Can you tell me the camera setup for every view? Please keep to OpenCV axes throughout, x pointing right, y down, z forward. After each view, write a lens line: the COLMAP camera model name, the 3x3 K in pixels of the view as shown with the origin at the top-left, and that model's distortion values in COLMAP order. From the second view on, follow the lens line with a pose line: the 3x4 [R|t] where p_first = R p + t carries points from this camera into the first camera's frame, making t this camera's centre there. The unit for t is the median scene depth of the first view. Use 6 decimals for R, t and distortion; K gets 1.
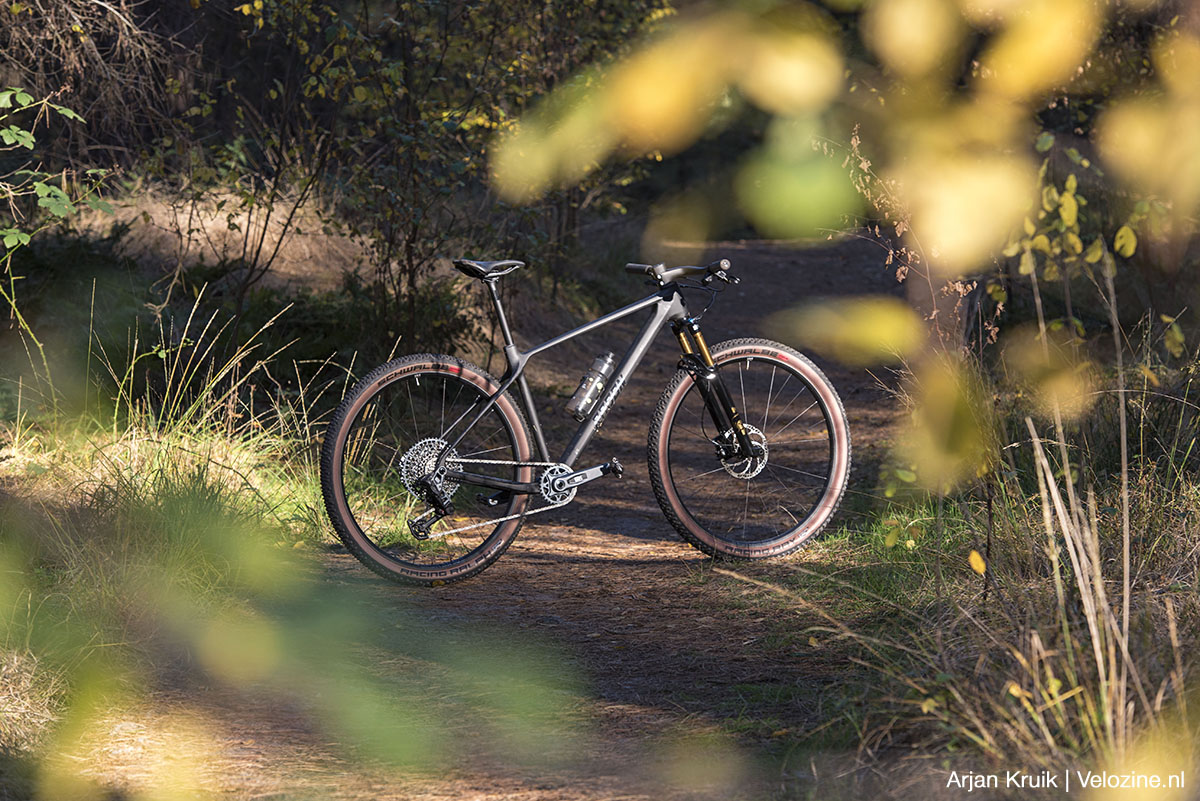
lens RADIAL K [[4410.8, 0, 600.4], [0, 4410.8, 403.0], [0, 0, 1]] dist [0.171571, 0.000000]
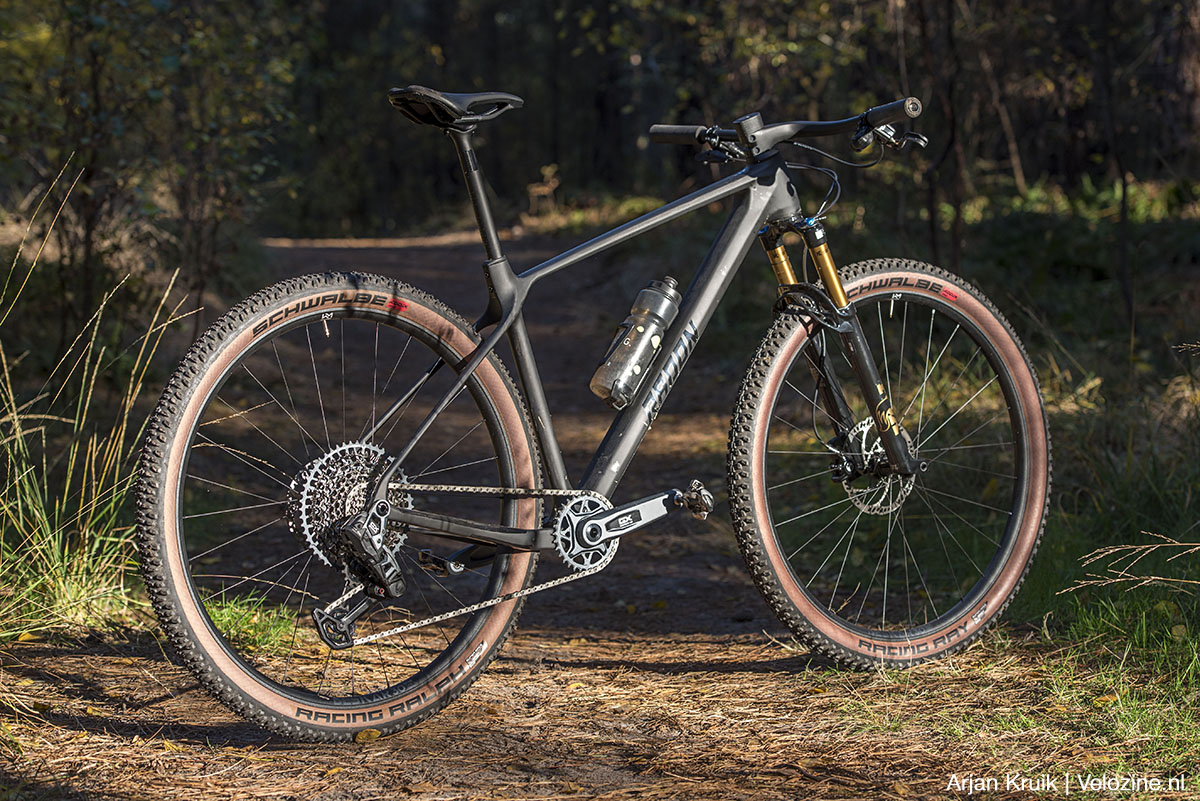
lens RADIAL K [[3107.3, 0, 599.5], [0, 3107.3, 395.5], [0, 0, 1]] dist [0.043452, 0.000000]
pose [[0.984543, 0.002212, 0.175130, -0.071531], [-0.001472, 0.999989, -0.004354, 0.004148], [-0.175138, 0.004029, 0.984536, 0.643746]]
